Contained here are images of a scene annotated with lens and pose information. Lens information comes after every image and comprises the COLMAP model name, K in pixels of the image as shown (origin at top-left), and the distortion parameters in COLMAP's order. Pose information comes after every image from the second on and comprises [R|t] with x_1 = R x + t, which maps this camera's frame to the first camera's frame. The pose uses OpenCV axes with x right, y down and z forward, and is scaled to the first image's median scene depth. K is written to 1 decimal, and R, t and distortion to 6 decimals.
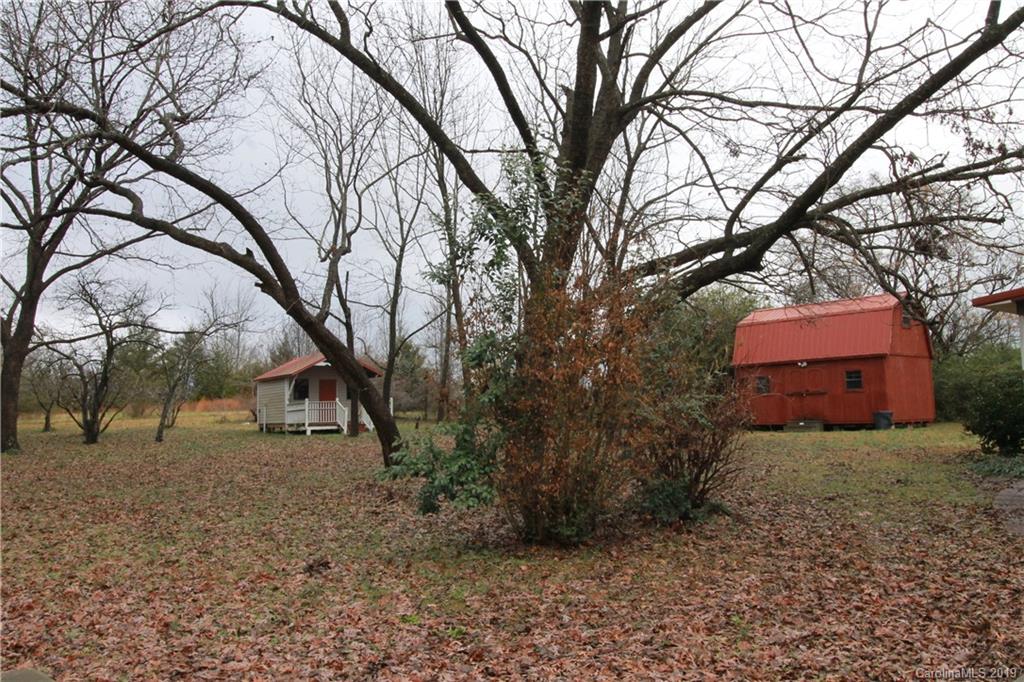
lens RADIAL K [[828.0, 0, 512.0], [0, 828.0, 341.0], [0, 0, 1]] dist [0.005639, 0.004306]
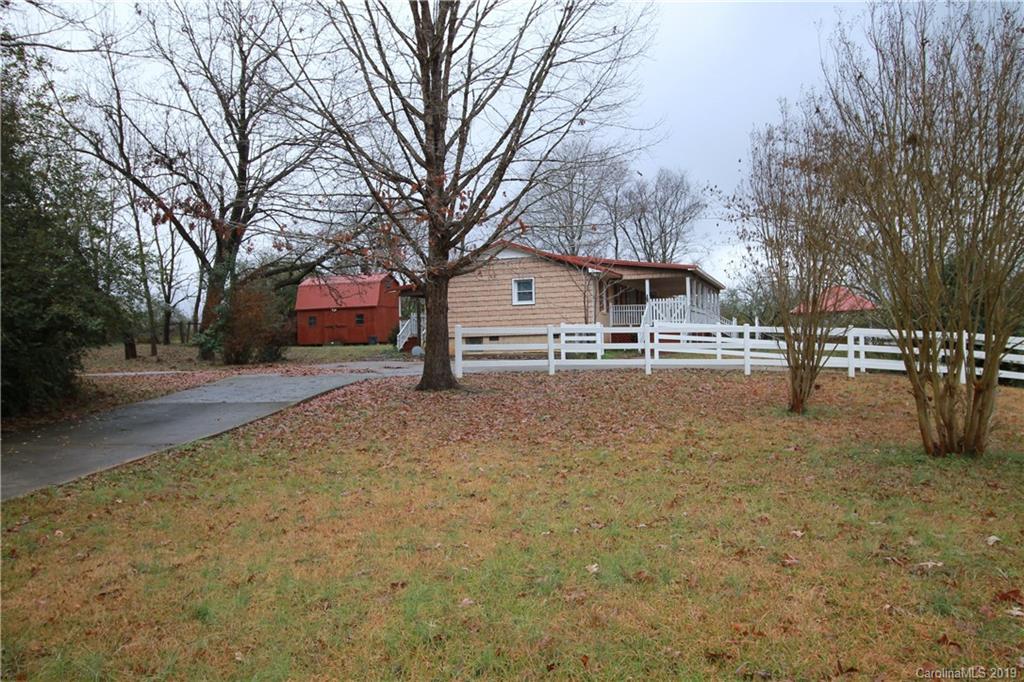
lens RADIAL K [[828.0, 0, 512.0], [0, 828.0, 341.0], [0, 0, 1]] dist [0.005639, 0.004306]
pose [[0.874946, 0.002135, 0.484216, -0.387787], [-0.038175, 0.997182, 0.064583, -0.076328], [-0.482713, -0.074992, 0.872562, -1.611553]]
